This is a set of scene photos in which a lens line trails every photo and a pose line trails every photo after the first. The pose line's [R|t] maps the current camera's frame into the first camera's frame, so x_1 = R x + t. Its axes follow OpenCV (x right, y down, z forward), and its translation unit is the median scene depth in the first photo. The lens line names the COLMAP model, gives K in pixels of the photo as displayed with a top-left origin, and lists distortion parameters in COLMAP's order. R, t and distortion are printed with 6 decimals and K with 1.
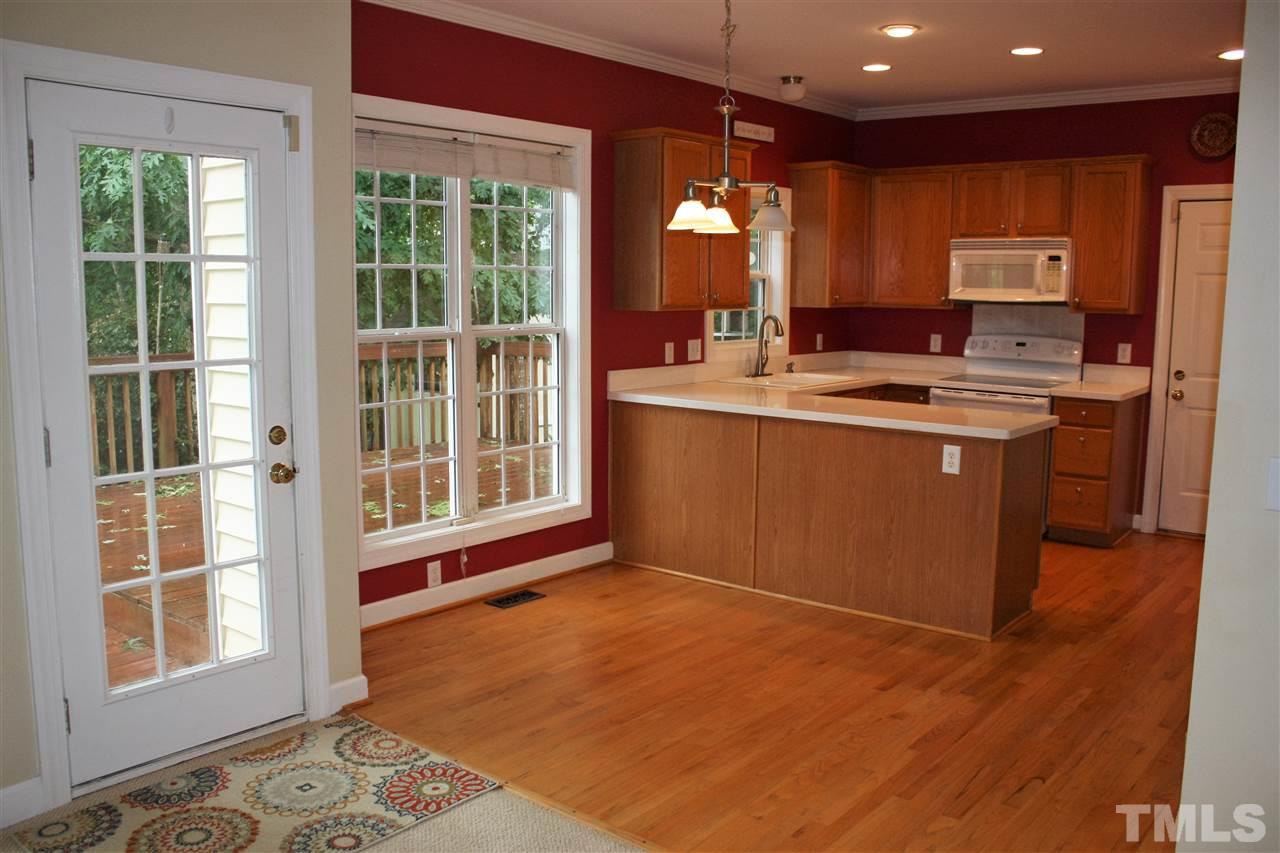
lens RADIAL K [[1093.3, 0, 640.0], [0, 1093.3, 426.5], [0, 0, 1]] dist [-0.073256, 0.005737]
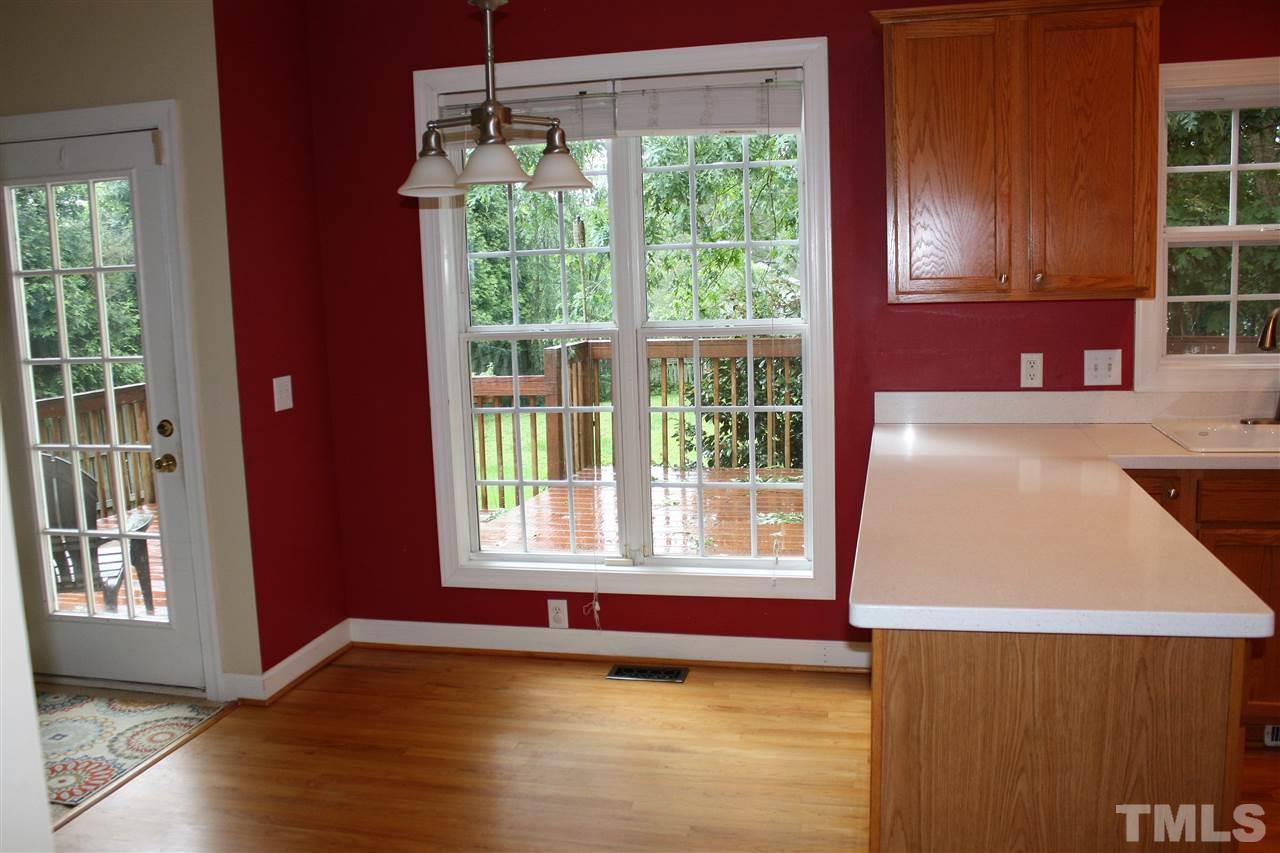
lens RADIAL K [[1131.3, 0, 637.5], [0, 1131.3, 444.8], [0, 0, 1]] dist [-0.100303, 0.014992]
pose [[0.434449, 0.109220, -0.894050, 0.475600], [-0.080681, 0.993349, 0.082145, -0.057167], [0.897076, 0.036445, 0.440372, 0.513089]]
